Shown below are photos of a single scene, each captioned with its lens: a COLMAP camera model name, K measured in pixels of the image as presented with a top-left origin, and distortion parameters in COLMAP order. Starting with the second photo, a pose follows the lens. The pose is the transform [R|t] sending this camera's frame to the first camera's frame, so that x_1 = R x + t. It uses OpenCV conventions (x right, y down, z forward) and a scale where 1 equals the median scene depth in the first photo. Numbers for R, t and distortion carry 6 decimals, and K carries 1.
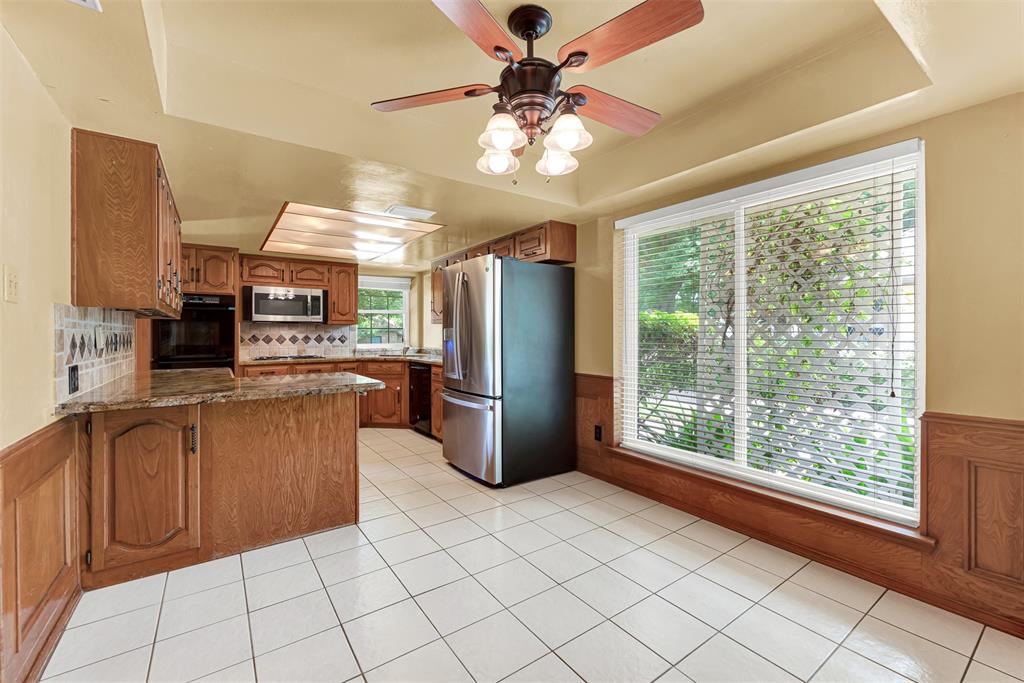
lens RADIAL K [[424.5, 0, 516.7], [0, 424.5, 334.7], [0, 0, 1]] dist [-0.004003, 0.000883]
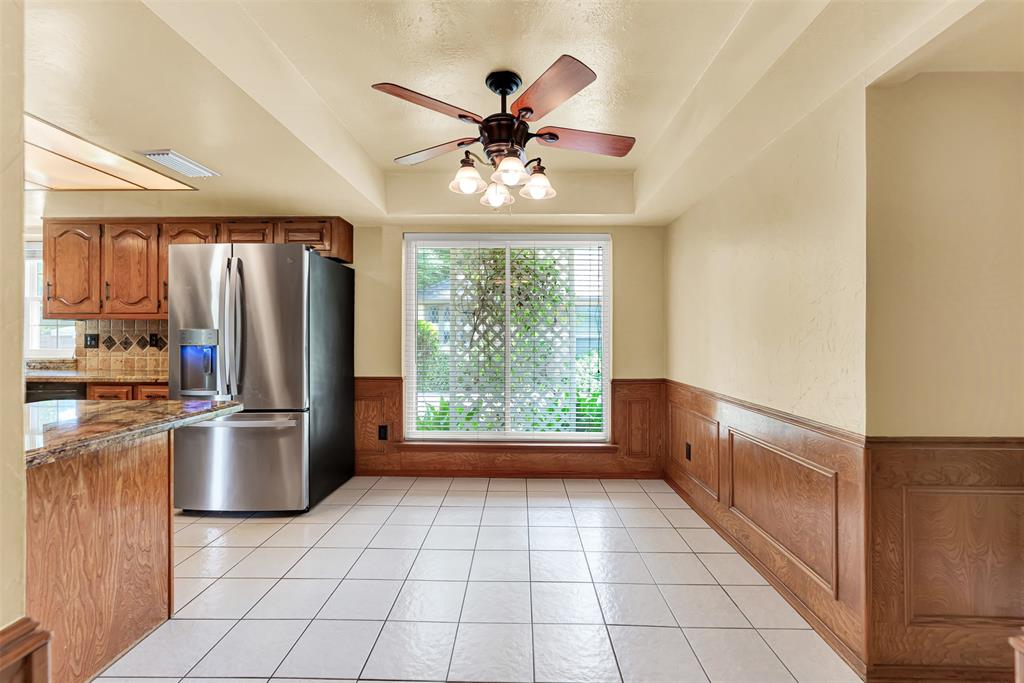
lens RADIAL K [[424.5, 0, 516.5], [0, 424.5, 338.2], [0, 0, 1]] dist [-0.004003, 0.000883]
pose [[0.590660, 0.002353, 0.806917, -0.356111], [-0.003904, 0.999992, -0.000058, -0.000379], [-0.806911, -0.003115, 0.590665, 0.096138]]
